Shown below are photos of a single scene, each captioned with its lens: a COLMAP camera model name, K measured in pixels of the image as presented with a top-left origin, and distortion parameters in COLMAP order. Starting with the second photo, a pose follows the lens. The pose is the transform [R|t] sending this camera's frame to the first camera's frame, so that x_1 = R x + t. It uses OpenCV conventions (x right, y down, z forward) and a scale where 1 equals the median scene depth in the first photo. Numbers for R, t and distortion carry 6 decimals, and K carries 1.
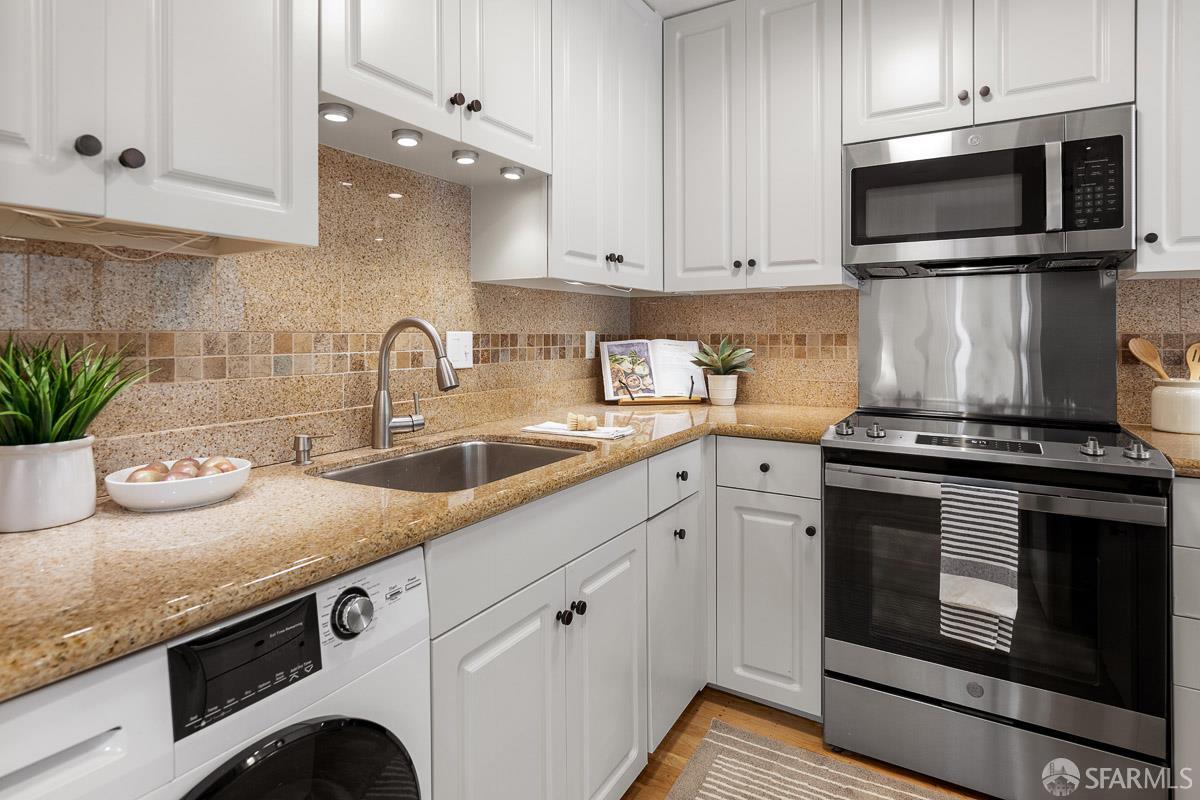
lens RADIAL K [[620.1, 0, 595.7], [0, 620.1, 336.8], [0, 0, 1]] dist [0.003670, 0.000686]
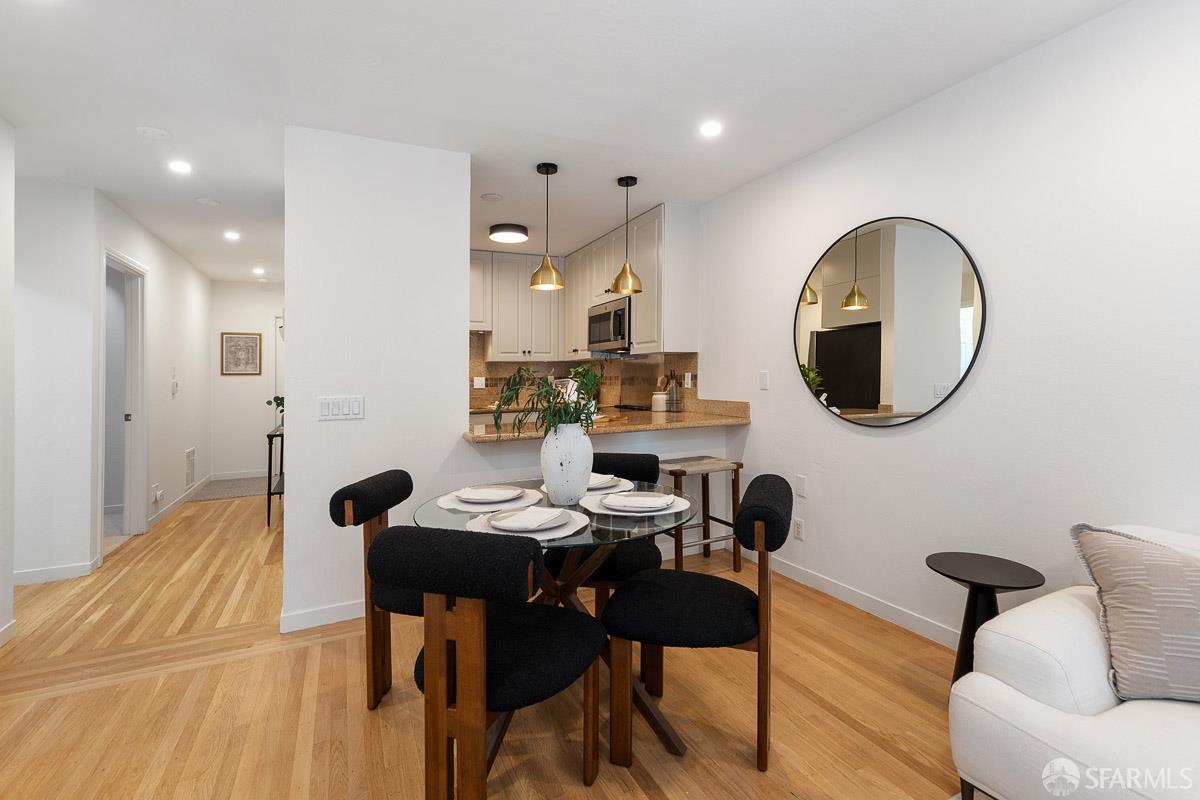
lens RADIAL K [[531.9, 0, 600.0], [0, 531.9, 376.9], [0, 0, 1]] dist [-0.000168, -0.000232]
pose [[0.835232, -0.011682, -0.549774, 2.097082], [0.013032, 0.999914, -0.001448, 0.002617], [0.549744, -0.005955, 0.835312, -1.142603]]
